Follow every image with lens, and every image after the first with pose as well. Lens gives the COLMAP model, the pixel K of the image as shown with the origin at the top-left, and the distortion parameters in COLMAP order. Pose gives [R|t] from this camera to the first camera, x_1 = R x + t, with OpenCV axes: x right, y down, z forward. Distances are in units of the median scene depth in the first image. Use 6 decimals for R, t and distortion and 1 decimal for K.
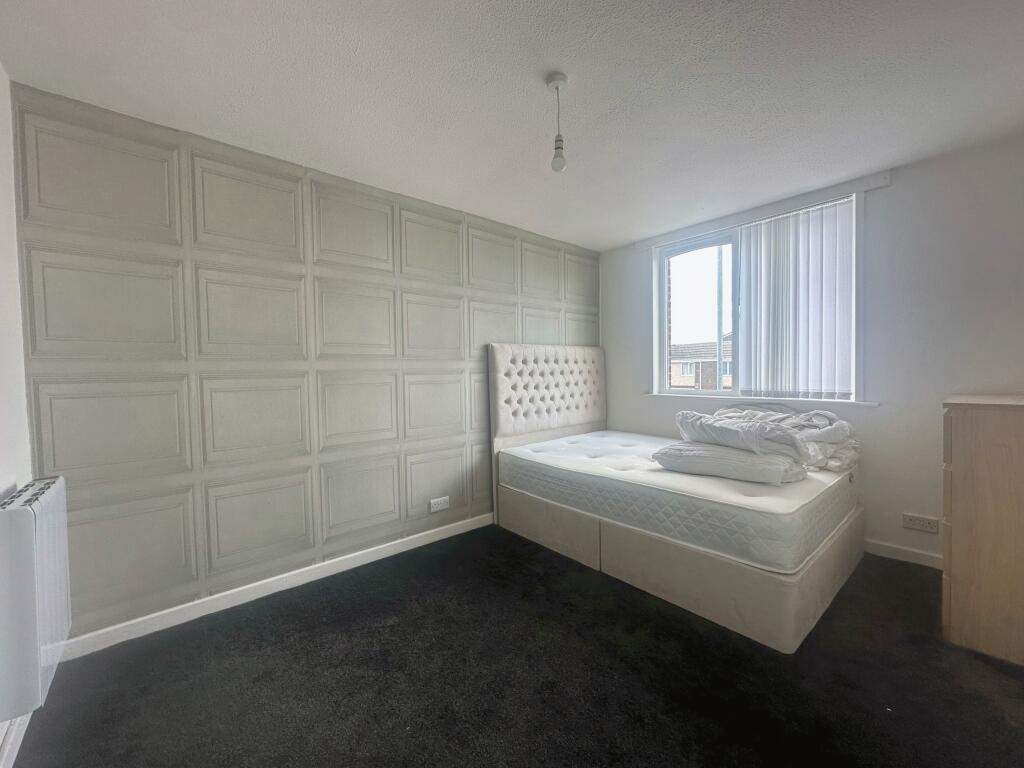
lens RADIAL K [[415.2, 0, 515.8], [0, 415.2, 377.8], [0, 0, 1]] dist [-0.010945, -0.000382]
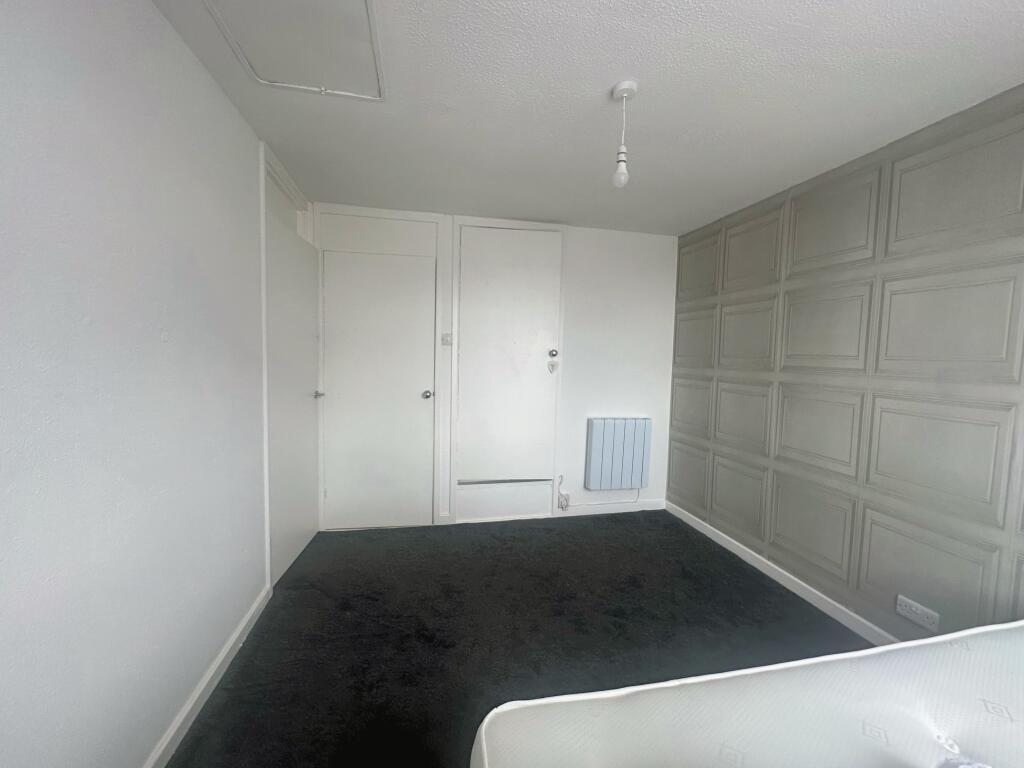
lens RADIAL K [[415.2, 0, 515.3], [0, 415.2, 387.8], [0, 0, 1]] dist [-0.010945, -0.000382]
pose [[-0.491129, 0.066427, -0.868550, 0.762267], [-0.044546, 0.993868, 0.101200, -0.078160], [0.869947, 0.088393, -0.485159, 0.923256]]
